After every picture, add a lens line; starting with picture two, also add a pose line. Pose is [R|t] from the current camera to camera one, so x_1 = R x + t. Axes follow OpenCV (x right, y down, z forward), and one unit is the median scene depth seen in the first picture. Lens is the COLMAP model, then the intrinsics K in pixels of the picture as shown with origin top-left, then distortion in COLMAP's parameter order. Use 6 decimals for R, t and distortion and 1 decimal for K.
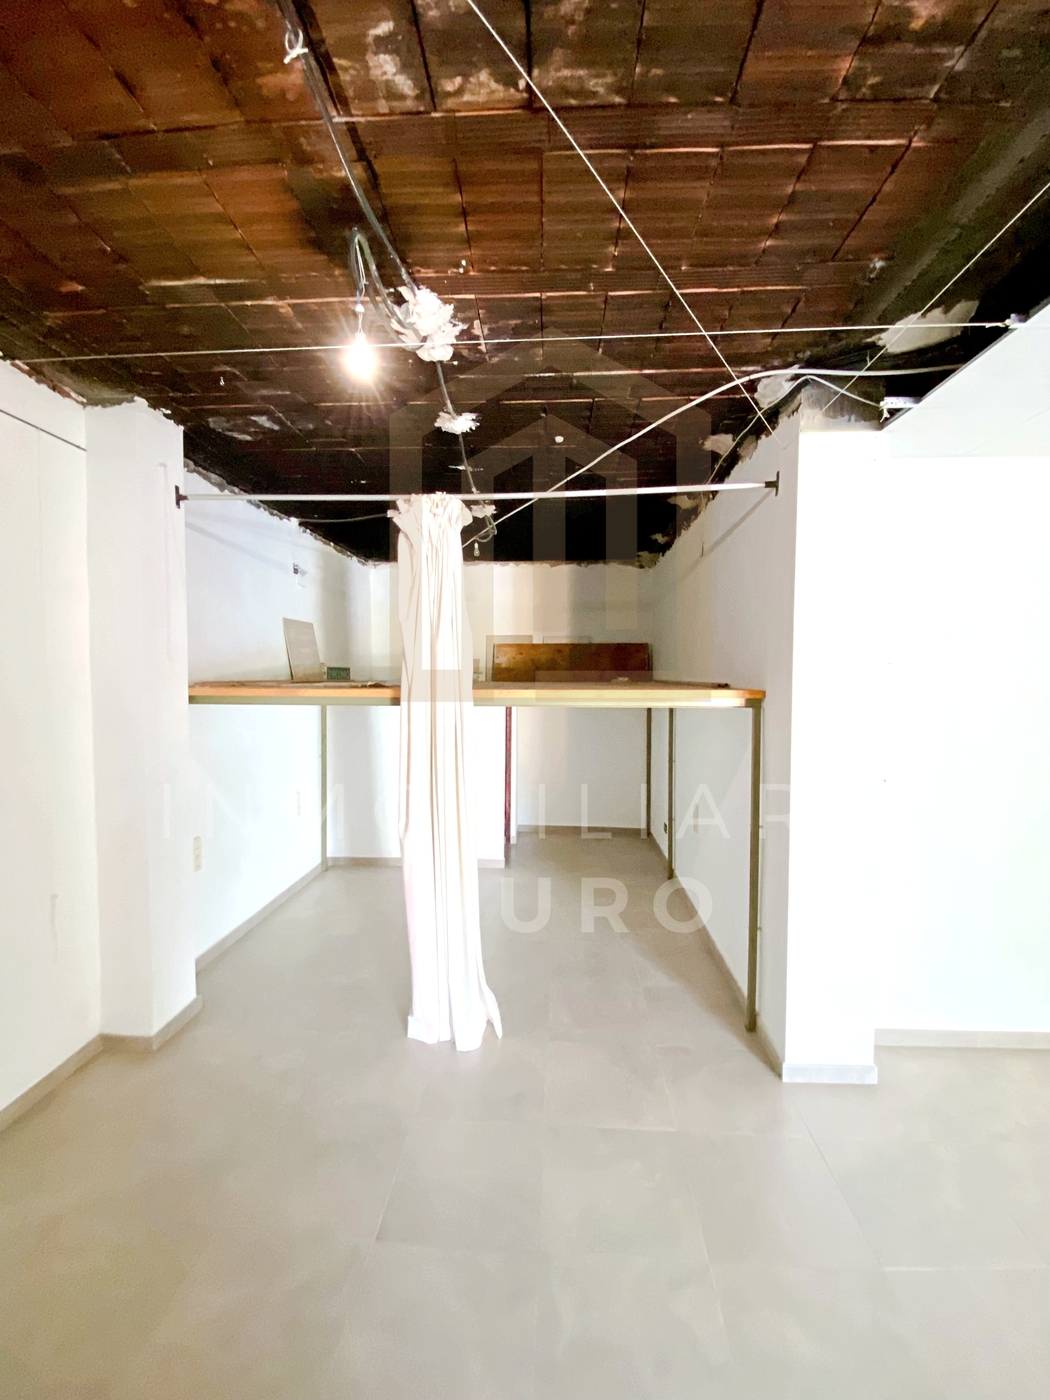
lens RADIAL K [[582.3, 0, 526.7], [0, 582.3, 700.2], [0, 0, 1]] dist [0.007742, -0.011542]
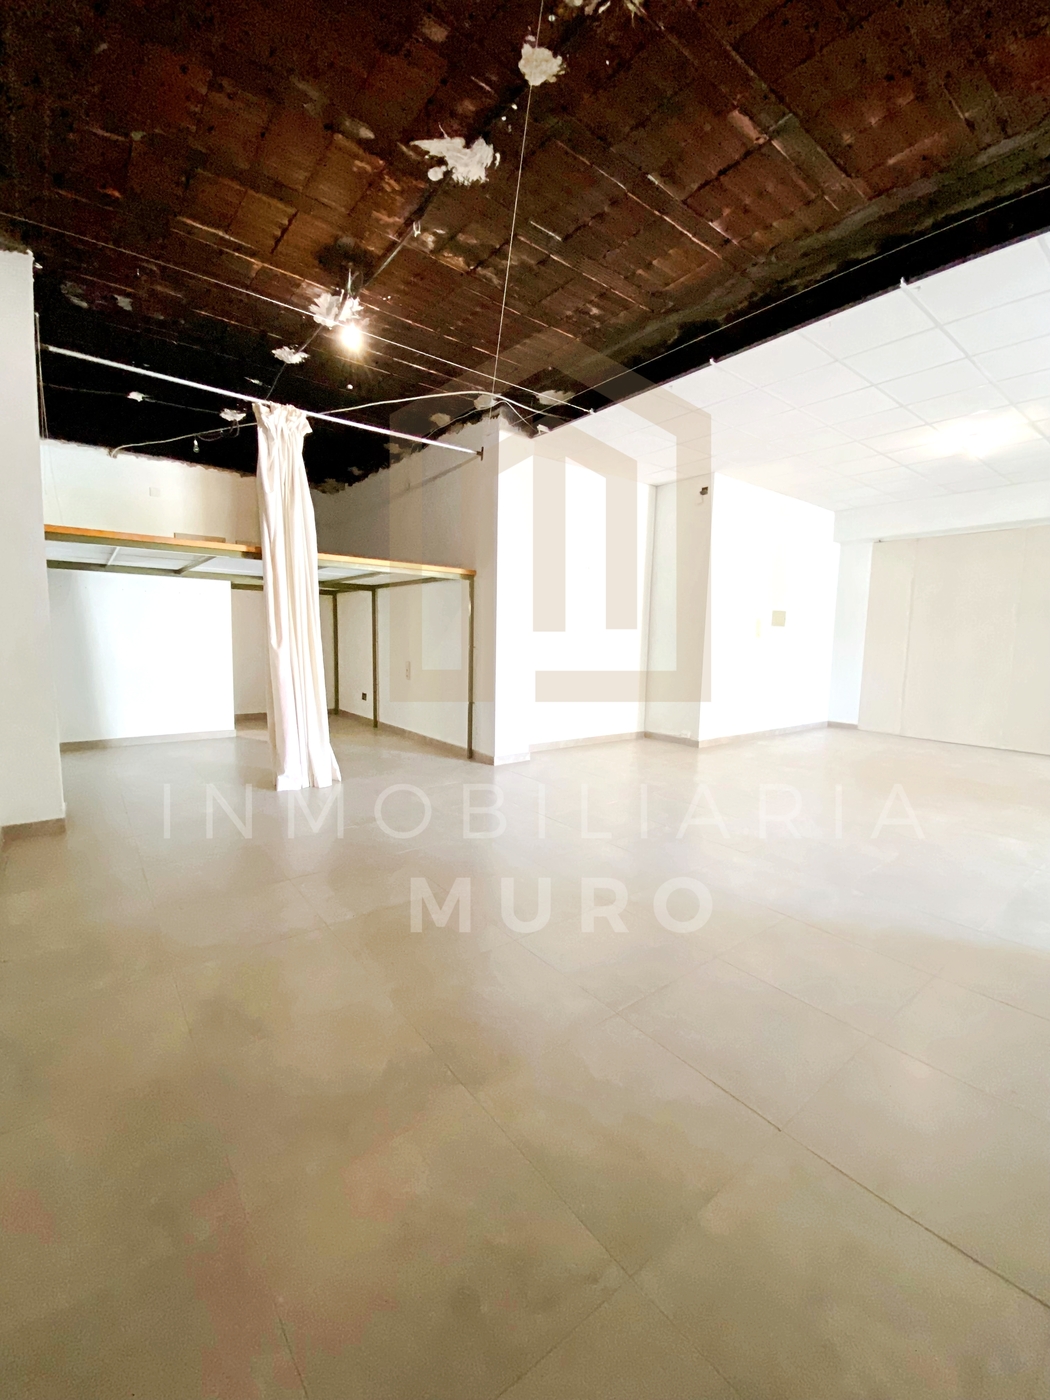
lens RADIAL K [[582.3, 0, 530.3], [0, 582.3, 705.7], [0, 0, 1]] dist [0.007742, -0.011542]
pose [[0.746671, -0.057868, 0.662672, -0.779538], [0.002446, 0.996441, 0.084259, 0.285707], [-0.665189, -0.061293, 0.744155, -0.553995]]
